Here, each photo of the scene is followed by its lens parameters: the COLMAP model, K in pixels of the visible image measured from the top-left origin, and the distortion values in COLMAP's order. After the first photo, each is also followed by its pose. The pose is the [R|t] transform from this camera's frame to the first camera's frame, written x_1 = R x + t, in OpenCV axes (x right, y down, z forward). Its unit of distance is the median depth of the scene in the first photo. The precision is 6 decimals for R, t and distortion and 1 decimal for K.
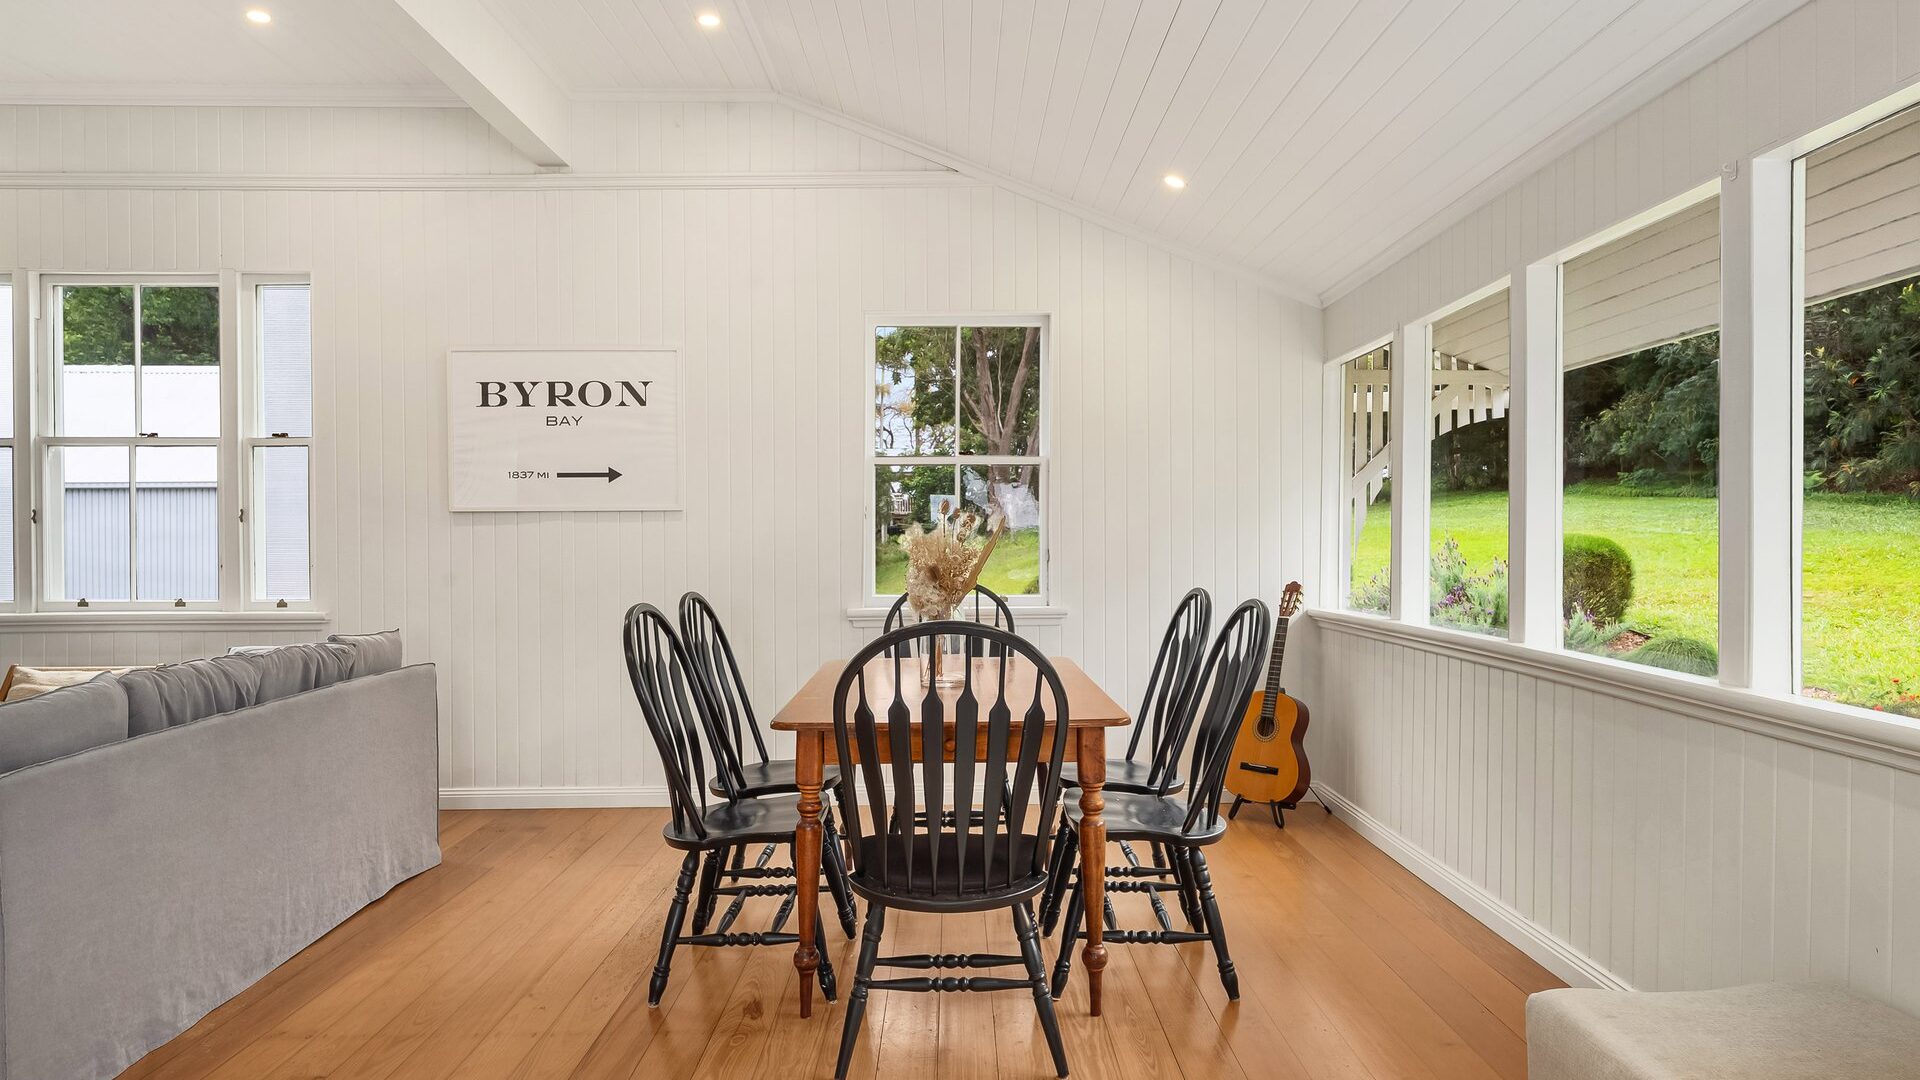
lens RADIAL K [[1222.7, 0, 968.3], [0, 1222.7, 530.1], [0, 0, 1]] dist [-0.001685, 0.002400]
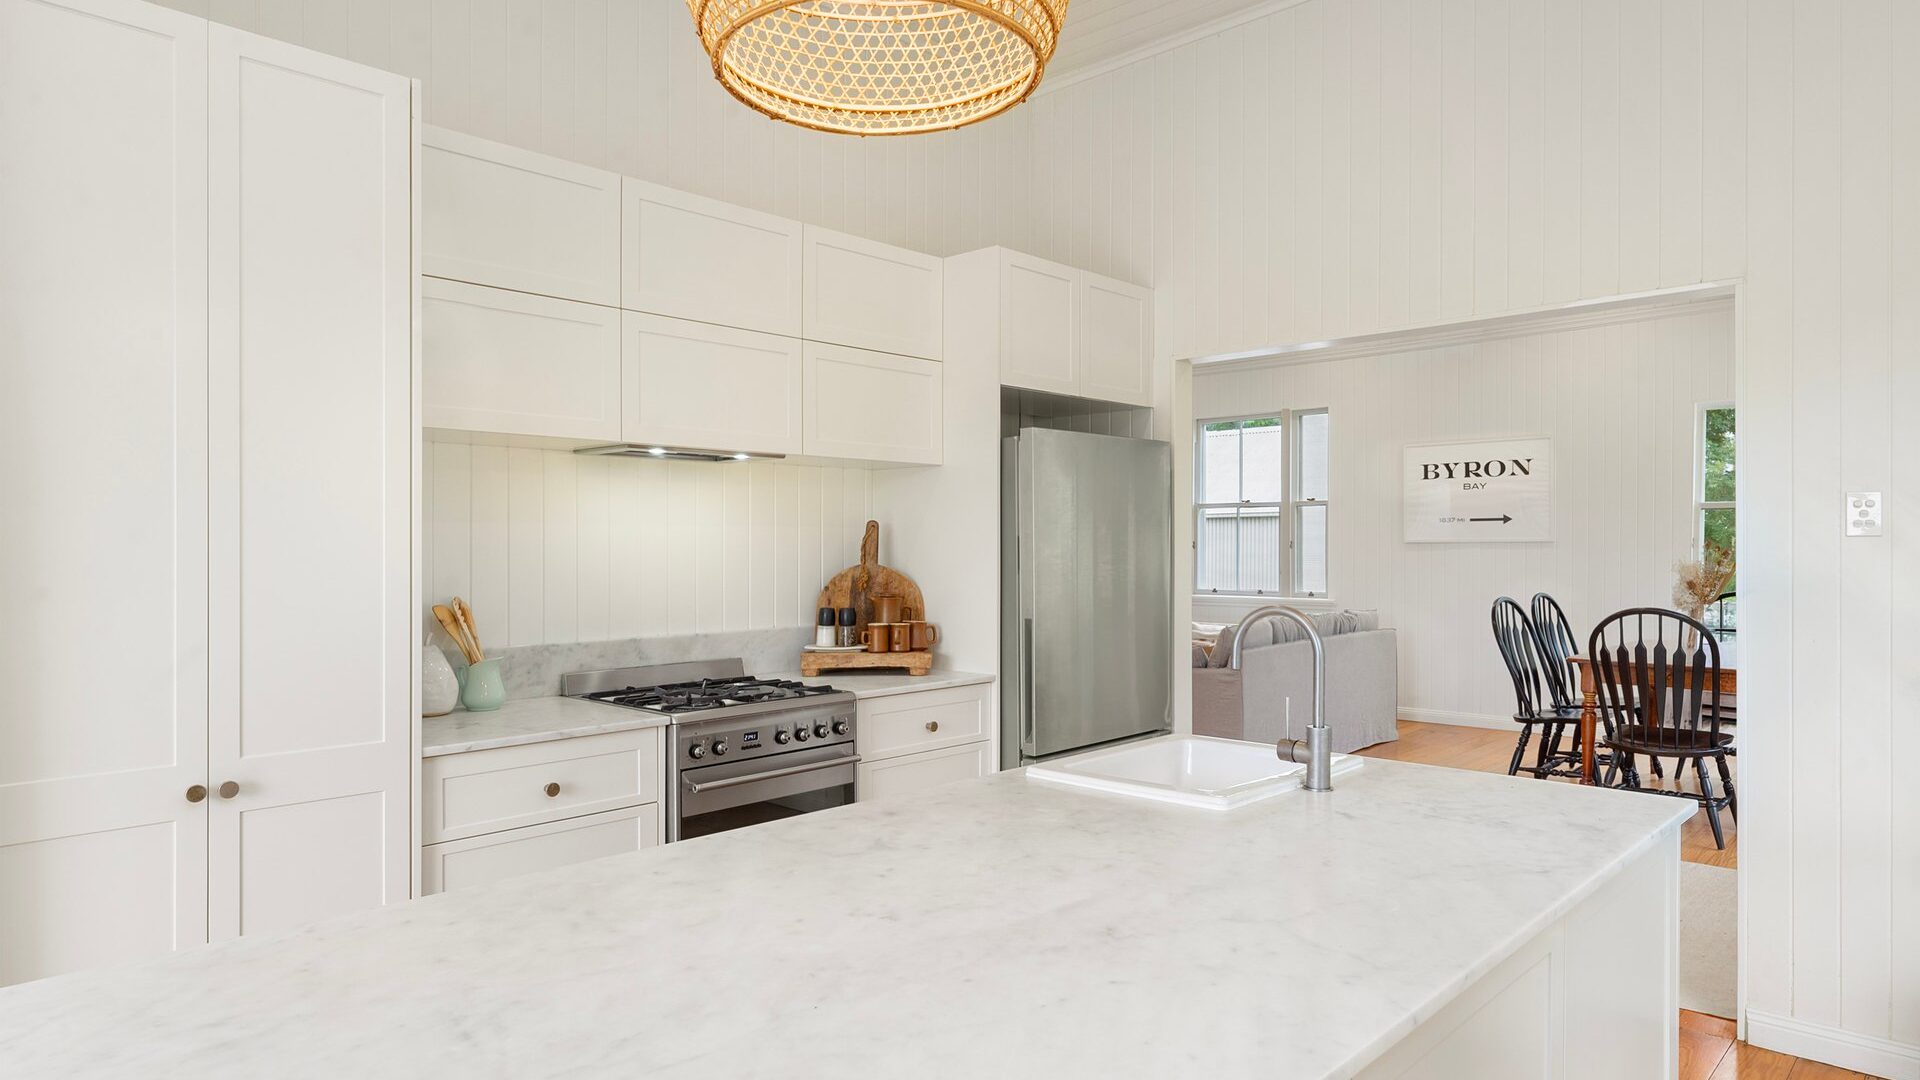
lens RADIAL K [[1114.2, 0, 966.2], [0, 1114.2, 568.9], [0, 0, 1]] dist [-0.004088, -0.000590]
pose [[0.713090, 0.014297, -0.700926, 0.227926], [0.005411, 0.999650, 0.025895, -0.022029], [0.701051, -0.022258, 0.712763, -0.534632]]
